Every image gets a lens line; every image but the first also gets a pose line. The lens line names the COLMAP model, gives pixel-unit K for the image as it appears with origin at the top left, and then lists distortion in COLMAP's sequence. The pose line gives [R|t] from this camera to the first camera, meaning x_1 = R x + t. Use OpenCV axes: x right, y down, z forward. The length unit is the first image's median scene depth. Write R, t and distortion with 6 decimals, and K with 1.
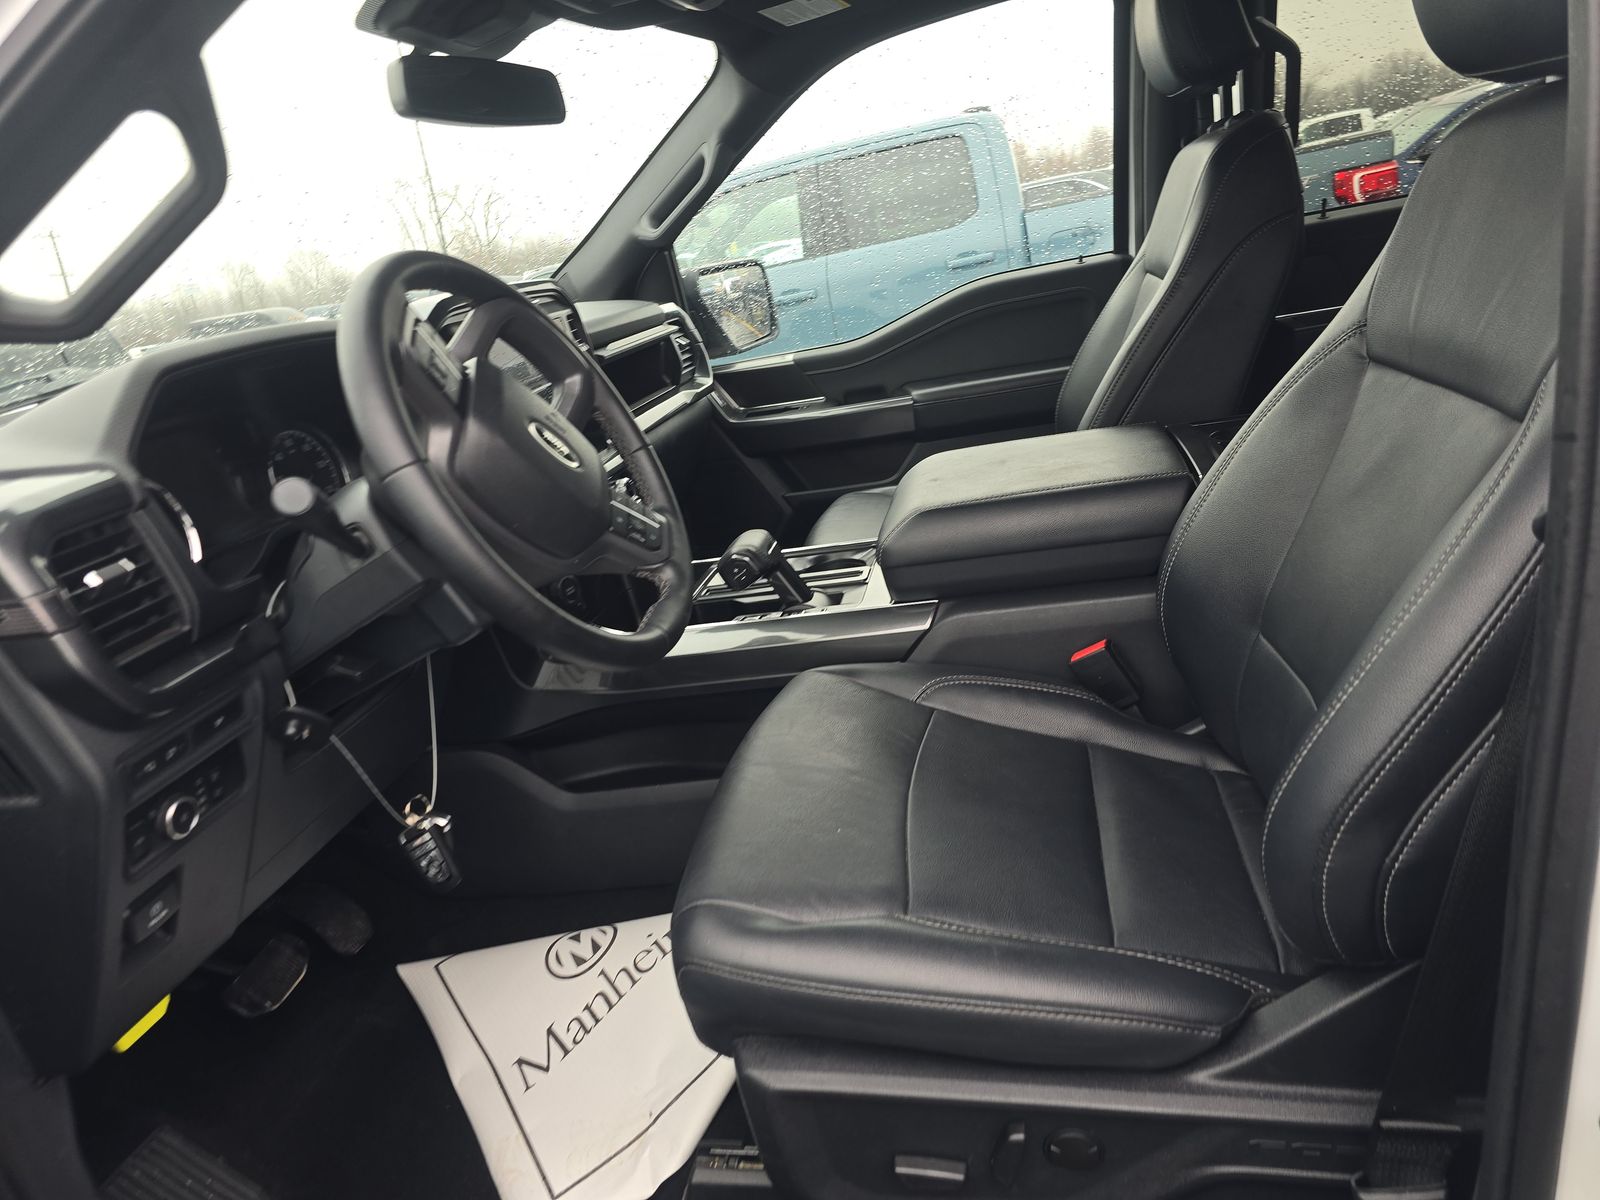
lens RADIAL K [[1117.0, 0, 800.0], [0, 1117.0, 600.0], [0, 0, 1]] dist [0.000763, 0.000399]
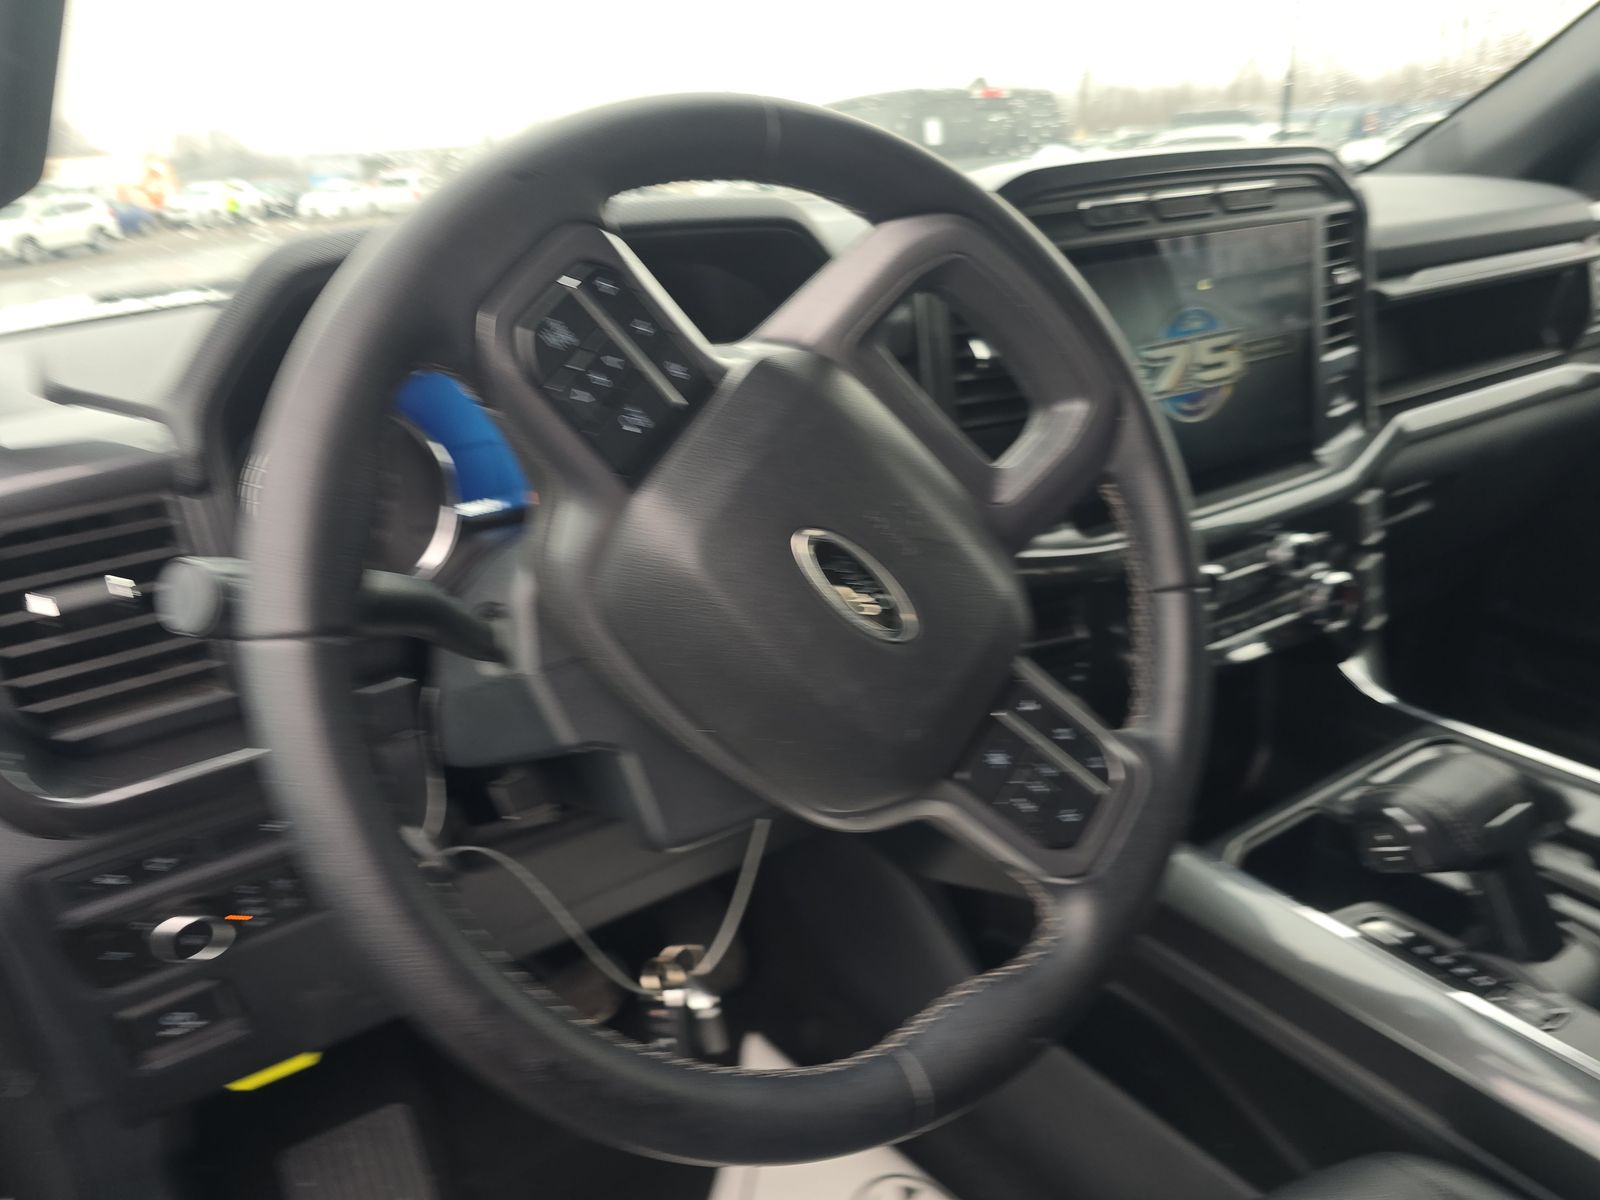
lens RADIAL K [[1117.0, 0, 800.0], [0, 1117.0, 600.0], [0, 0, 1]] dist [0.000763, 0.000399]
pose [[0.691807, 0.375360, -0.616854, 0.035551], [-0.272735, 0.926822, 0.258103, -0.228095], [0.668595, -0.010319, 0.743555, 0.626607]]
